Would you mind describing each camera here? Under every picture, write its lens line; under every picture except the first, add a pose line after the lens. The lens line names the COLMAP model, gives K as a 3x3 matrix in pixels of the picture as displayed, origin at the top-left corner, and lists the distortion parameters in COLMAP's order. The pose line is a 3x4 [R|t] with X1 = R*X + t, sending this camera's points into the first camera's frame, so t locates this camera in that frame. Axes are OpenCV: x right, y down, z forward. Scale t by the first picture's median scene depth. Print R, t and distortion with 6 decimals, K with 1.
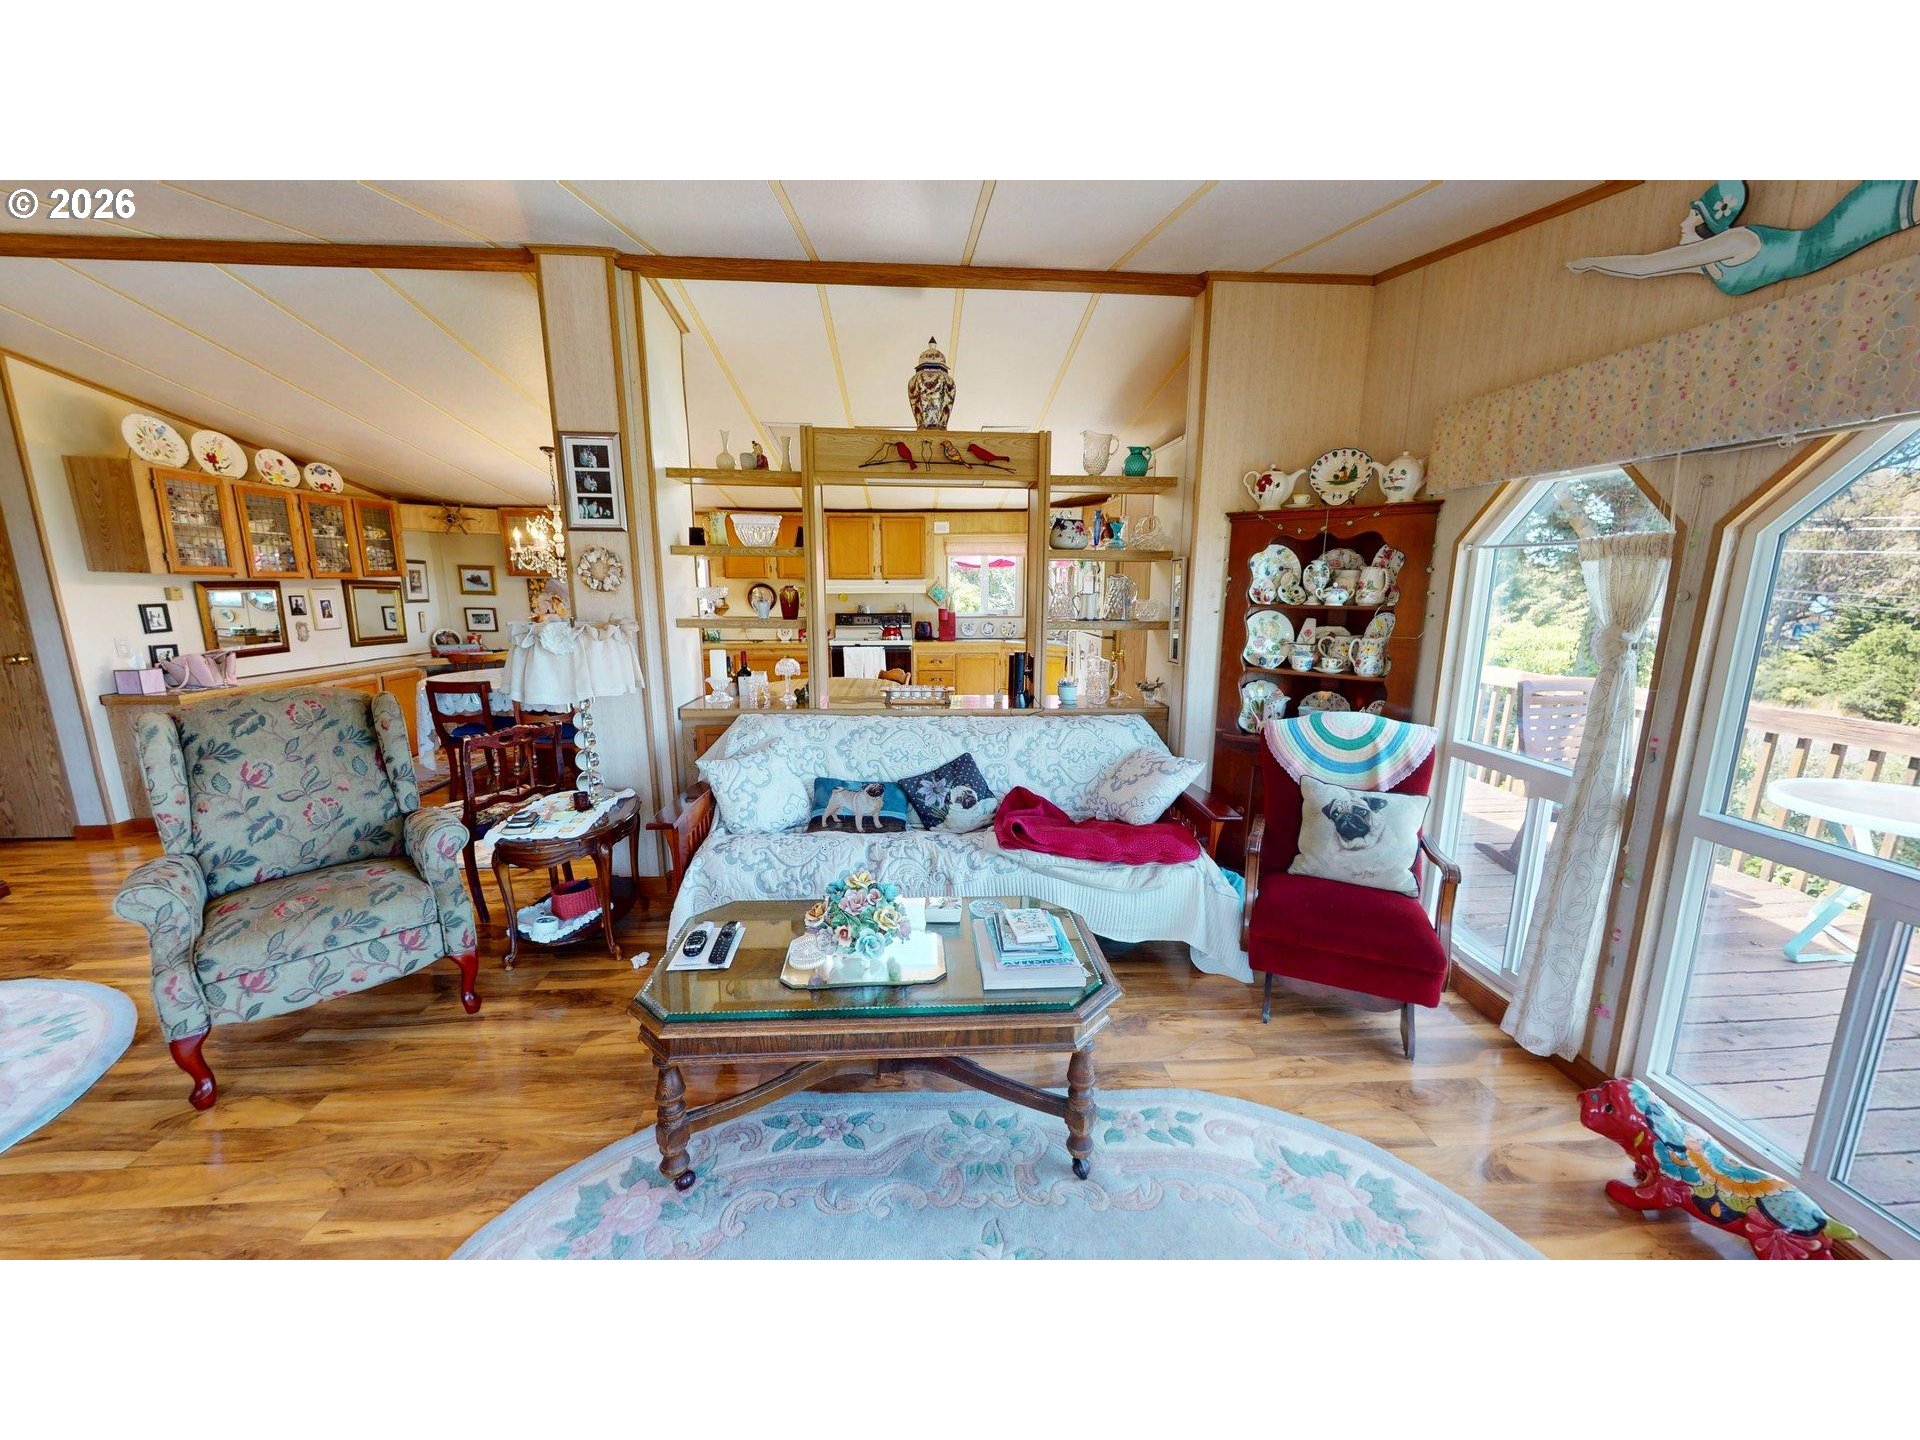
lens RADIAL K [[699.9, 0, 962.1], [0, 699.9, 723.7], [0, 0, 1]] dist [-0.000976, 0.000147]
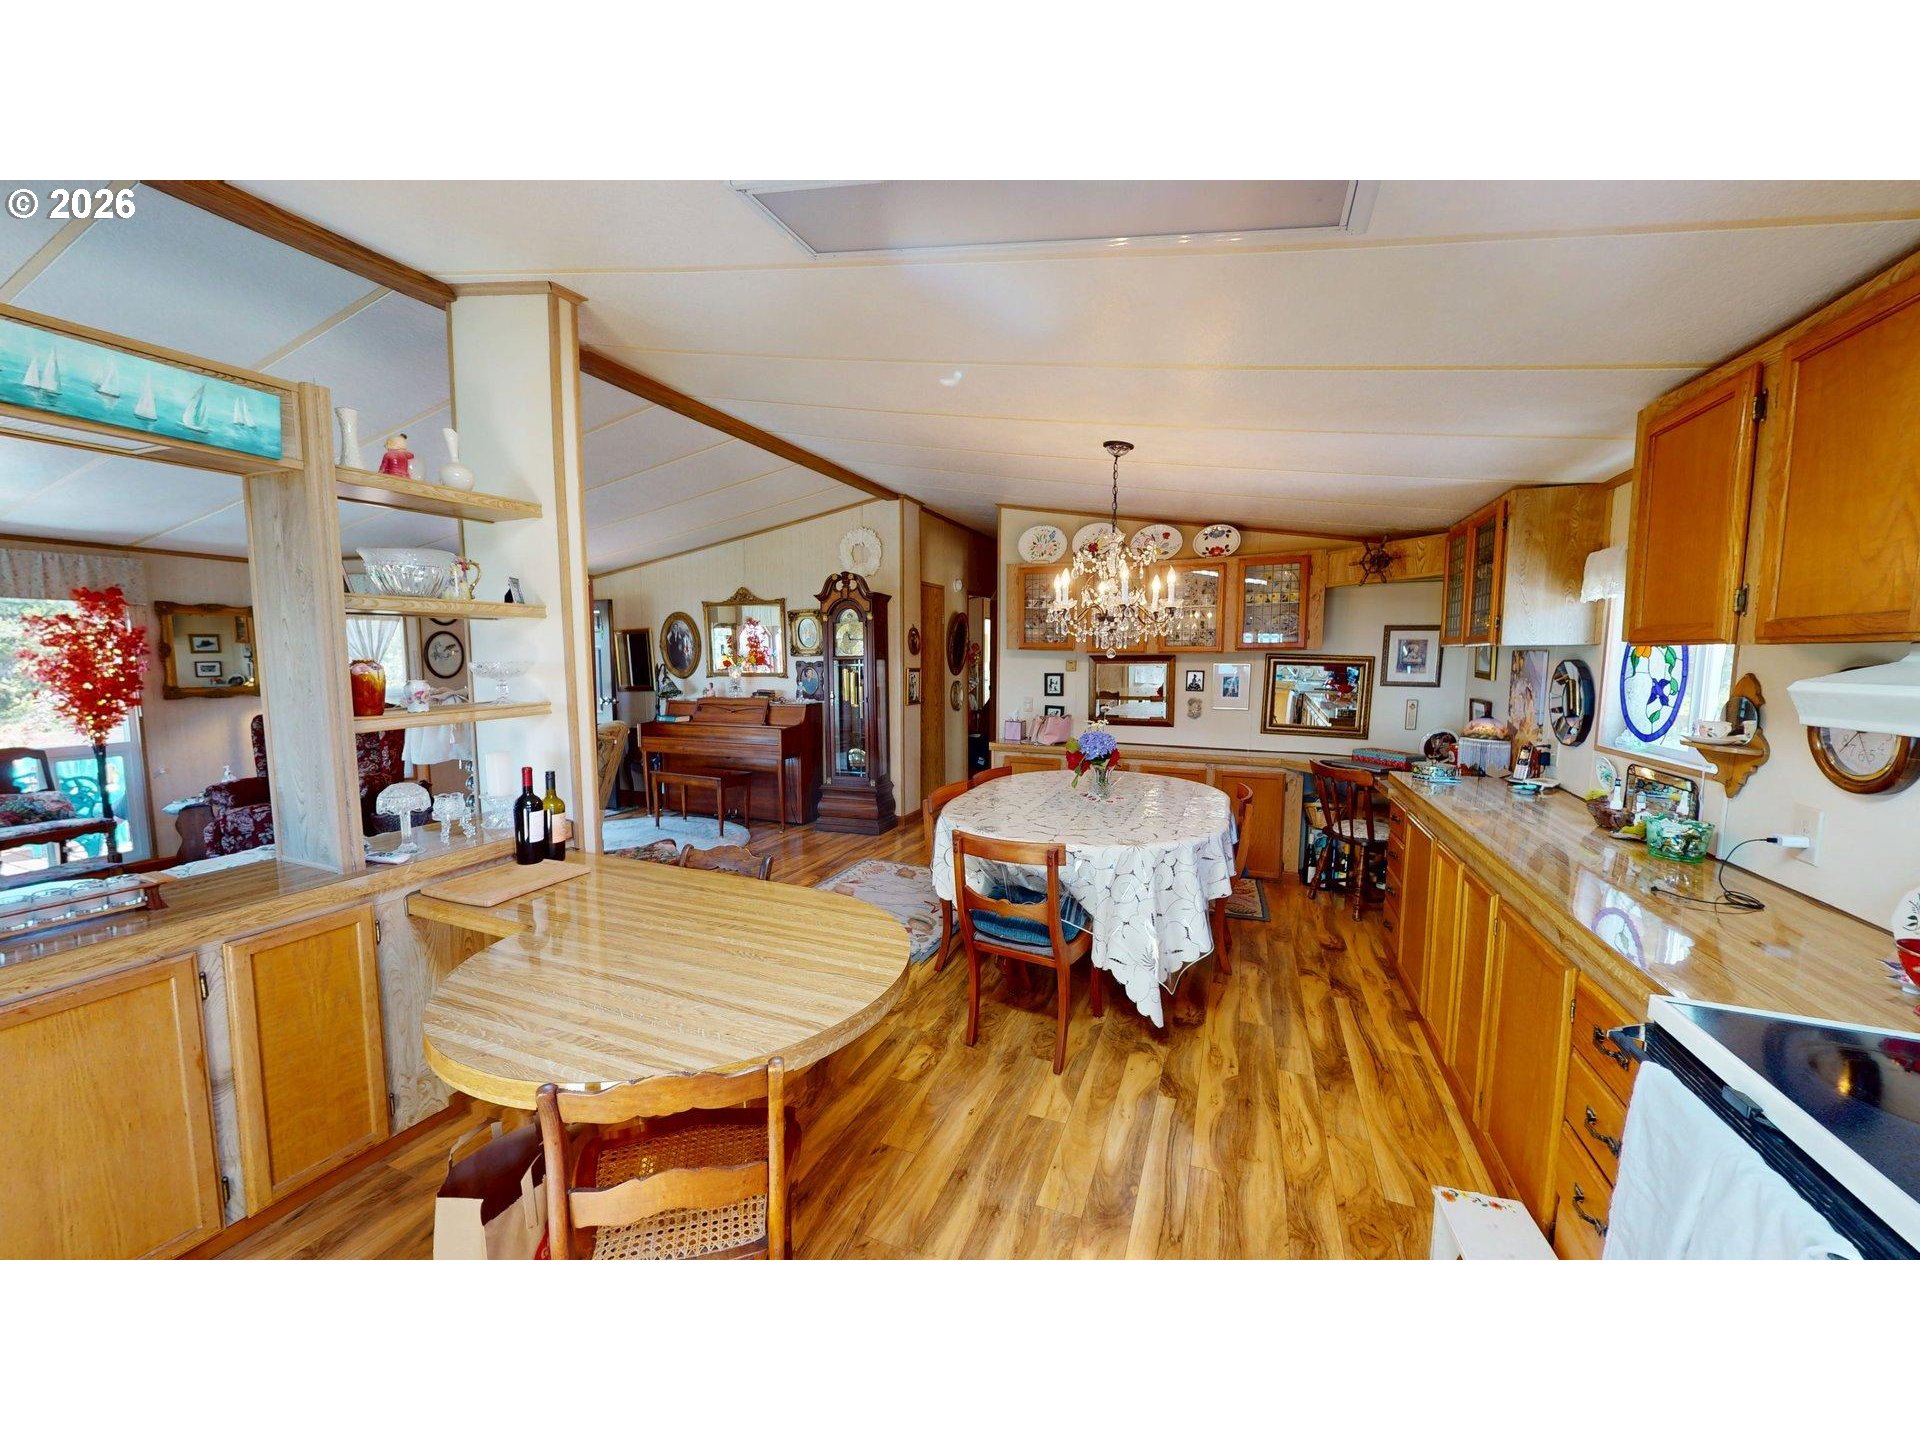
lens RADIAL K [[699.9, 0, 963.2], [0, 699.9, 721.7], [0, 0, 1]] dist [-0.000976, 0.000147]
pose [[-0.428079, 0.084031, -0.899826, 0.043009], [-0.181038, 0.967513, 0.176478, -0.231380], [0.885423, 0.238449, -0.398959, 1.140608]]
